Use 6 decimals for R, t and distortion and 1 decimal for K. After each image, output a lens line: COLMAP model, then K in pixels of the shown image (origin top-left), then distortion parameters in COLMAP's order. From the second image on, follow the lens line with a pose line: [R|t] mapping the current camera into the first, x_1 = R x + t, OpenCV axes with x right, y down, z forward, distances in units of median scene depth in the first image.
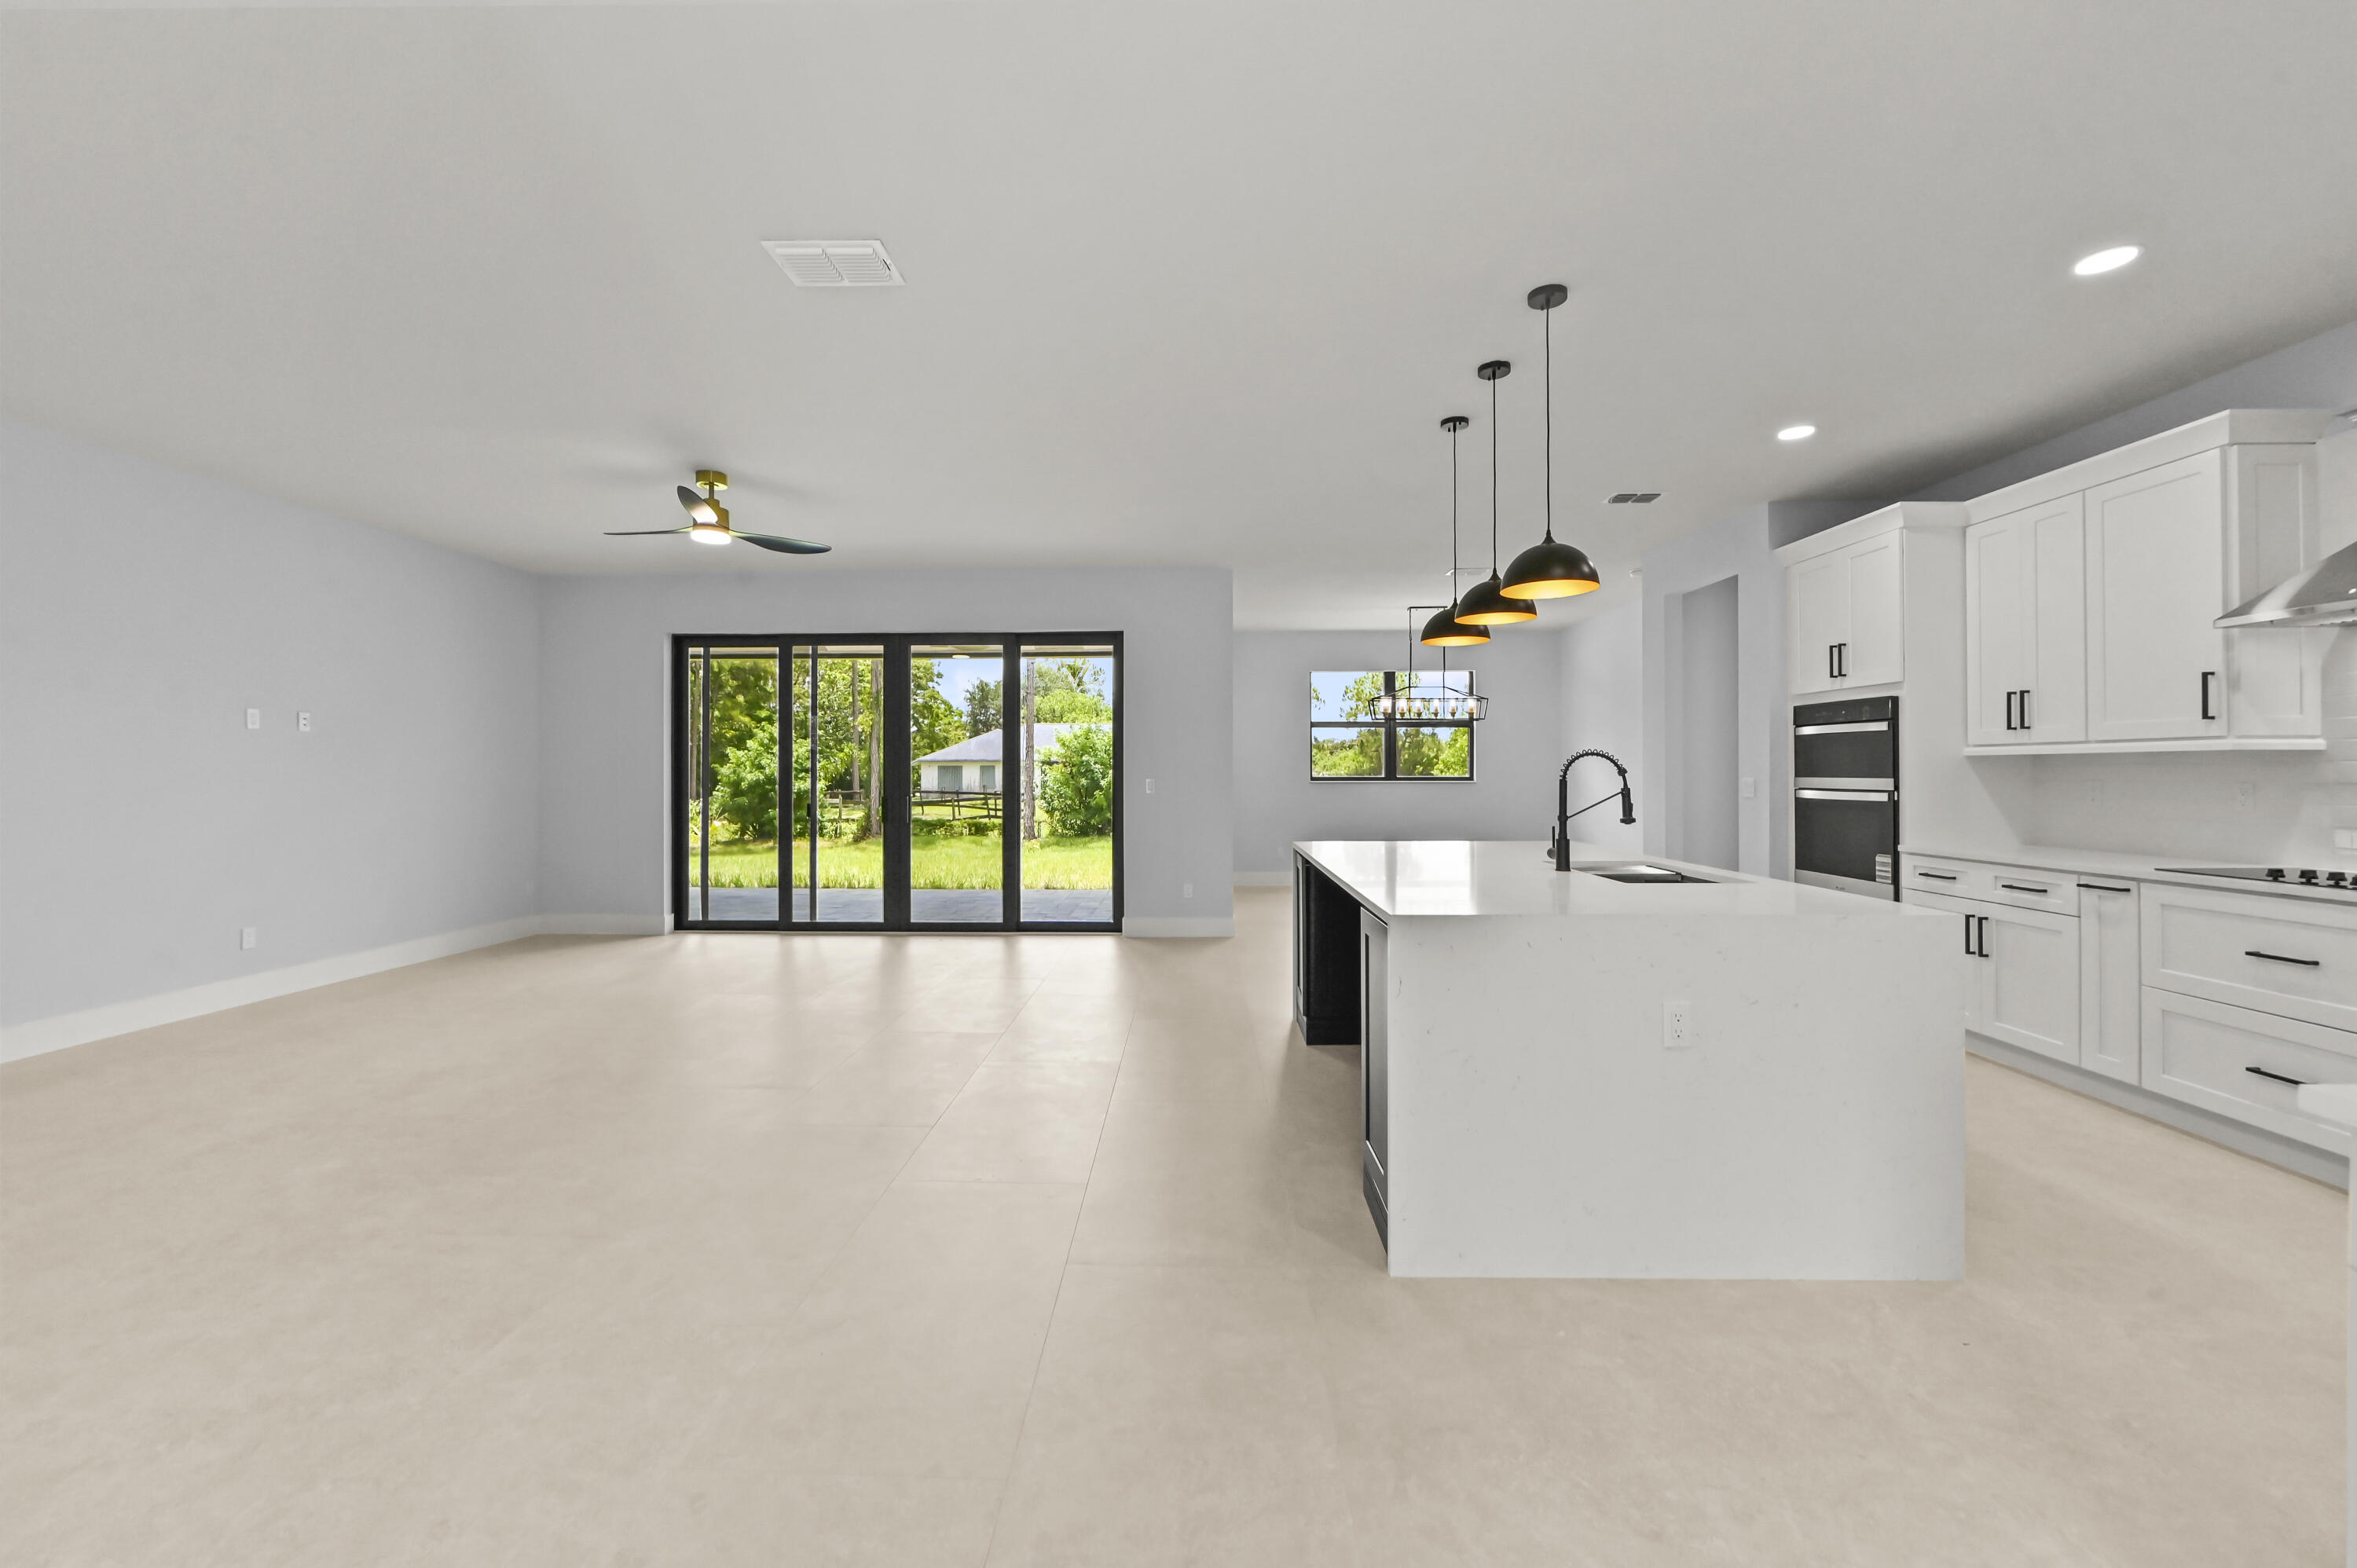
lens RADIAL K [[945.8, 0, 1166.9], [0, 945.8, 764.8], [0, 0, 1]] dist [-0.000766, -0.000059]
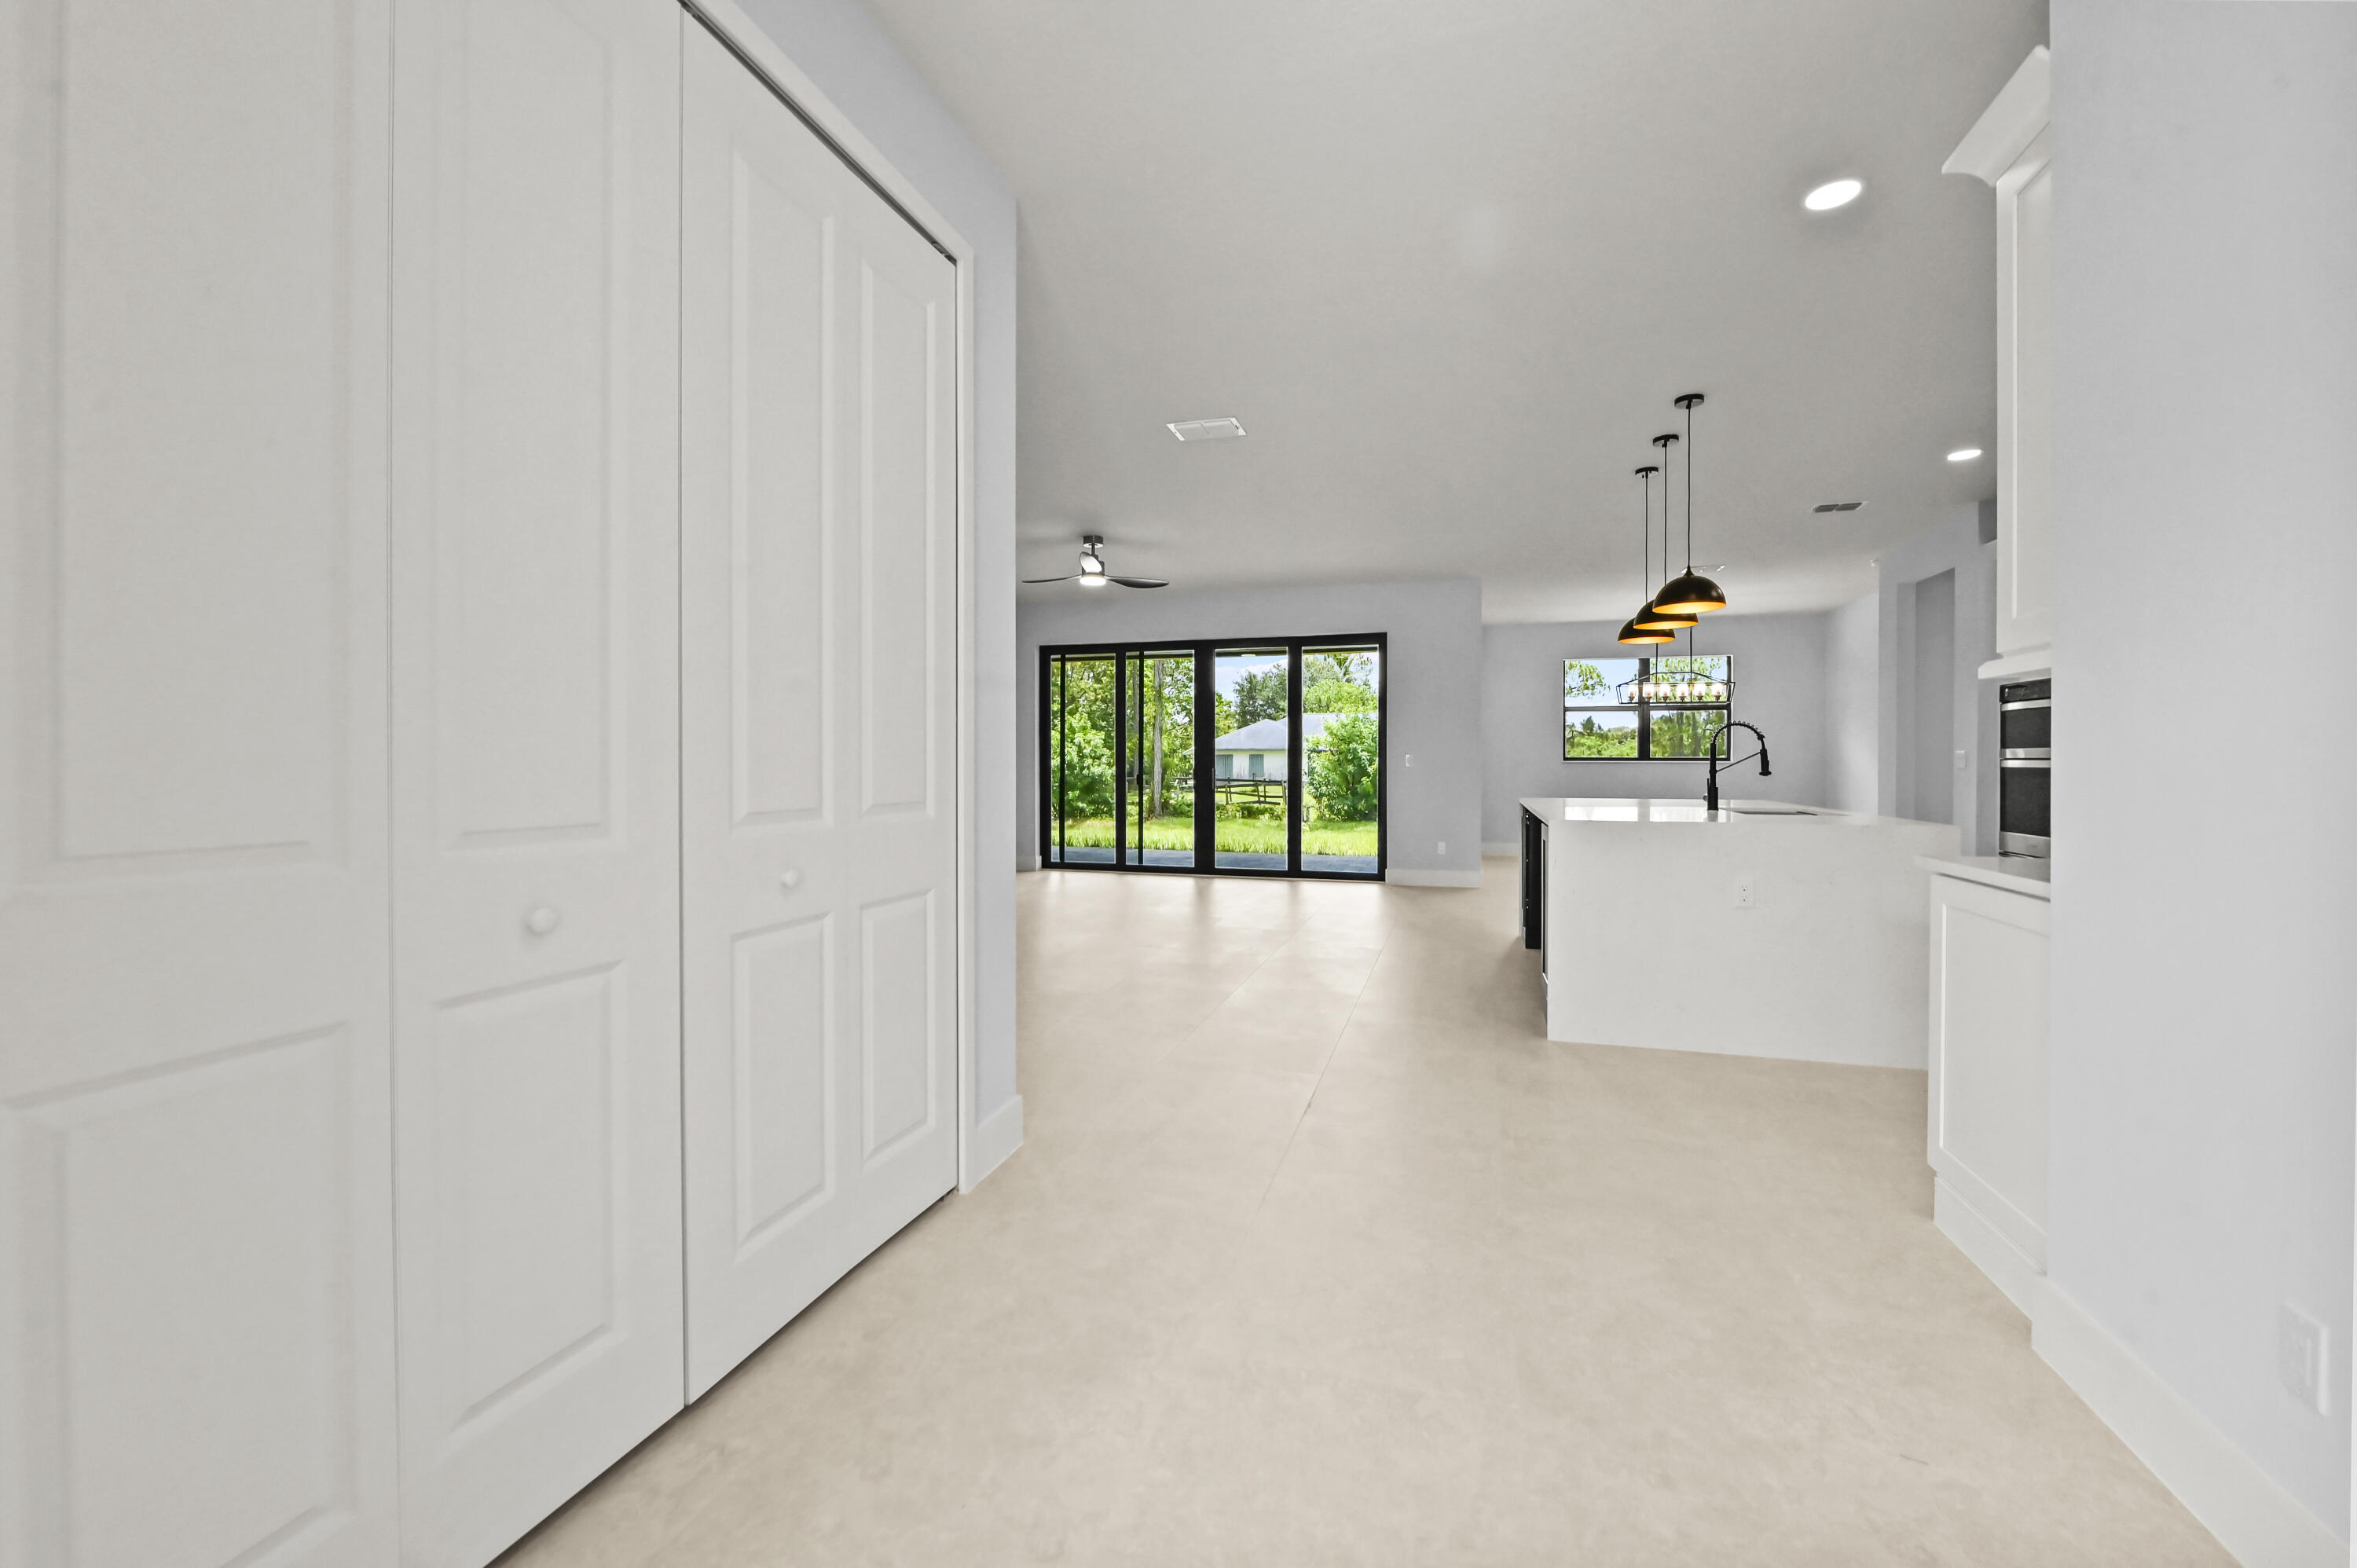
lens RADIAL K [[955.2, 0, 1176.2], [0, 955.2, 765.1], [0, 0, 1]] dist [-0.001173, -0.000045]
pose [[0.964504, 0.004057, -0.264036, 0.016617], [-0.001458, 0.999949, 0.010037, 0.016252], [0.264064, -0.009295, 0.964460, -0.249437]]
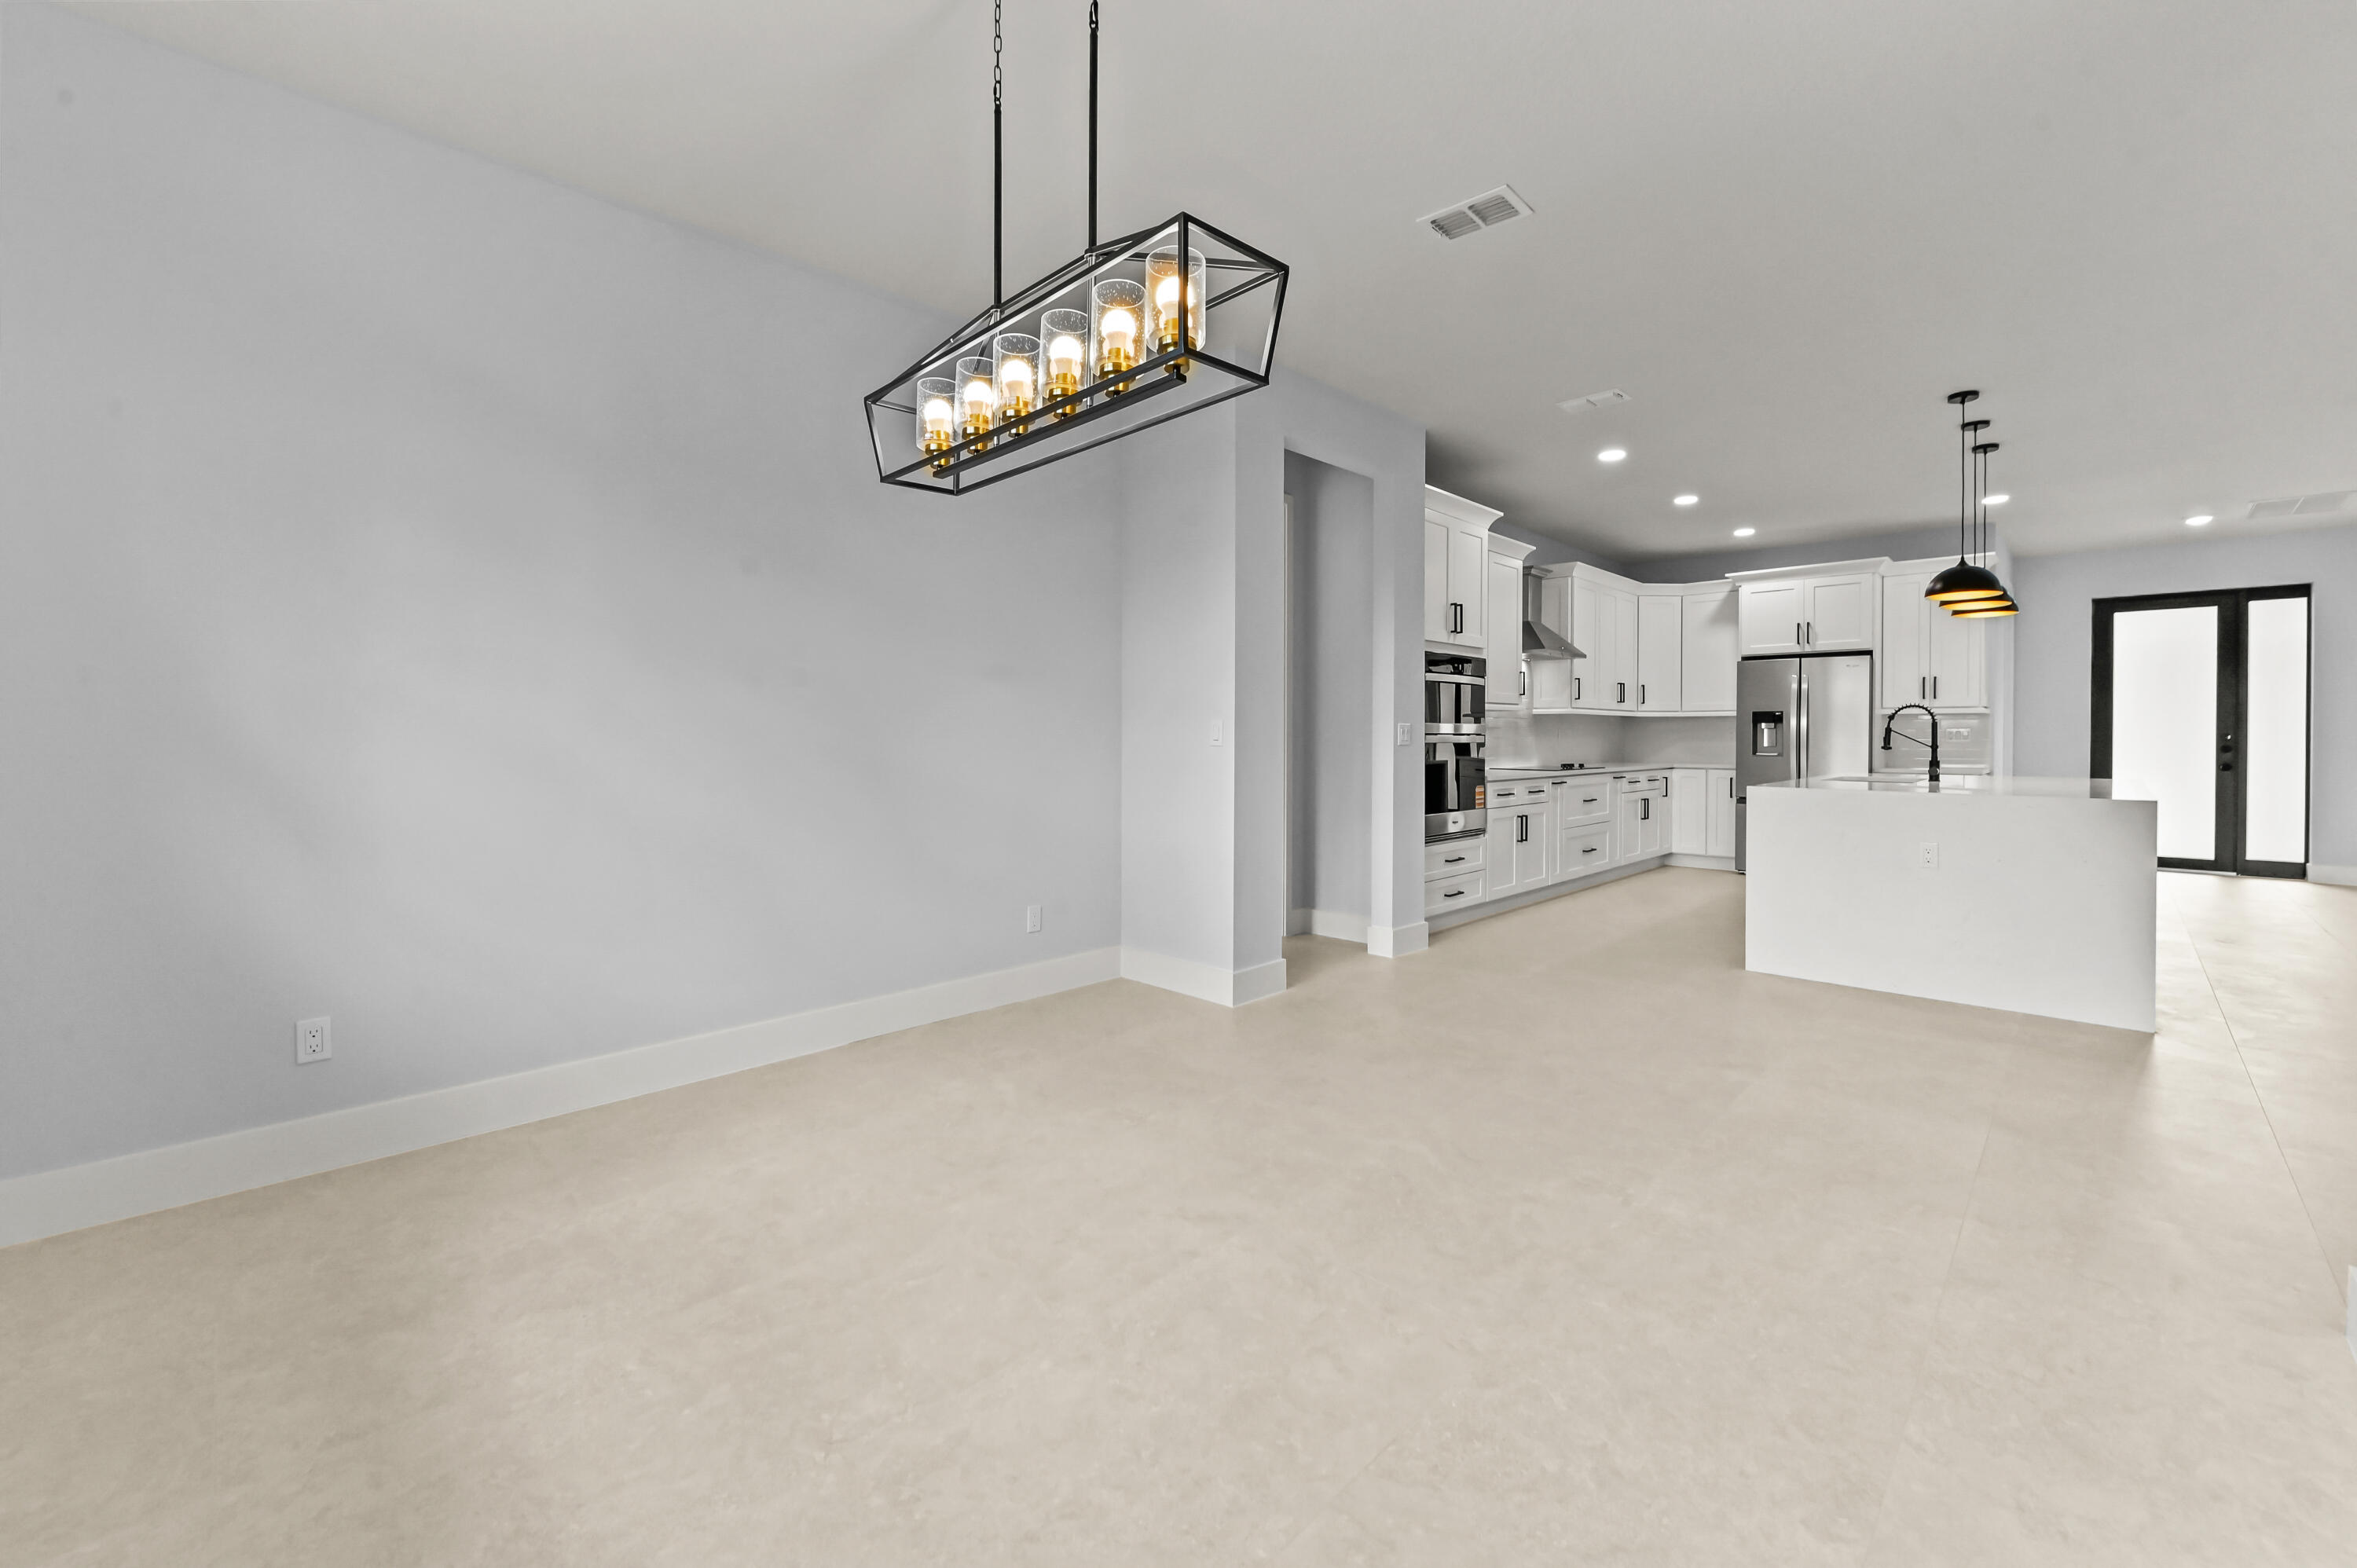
lens RADIAL K [[928.5, 0, 1184.3], [0, 928.5, 757.9], [0, 0, 1]] dist [-0.007011, -0.000047]
pose [[-0.730999, -0.015998, 0.682191, 0.133634], [-0.005068, 0.999825, 0.018016, 0.024403], [-0.682359, 0.009713, -0.730952, 1.358345]]
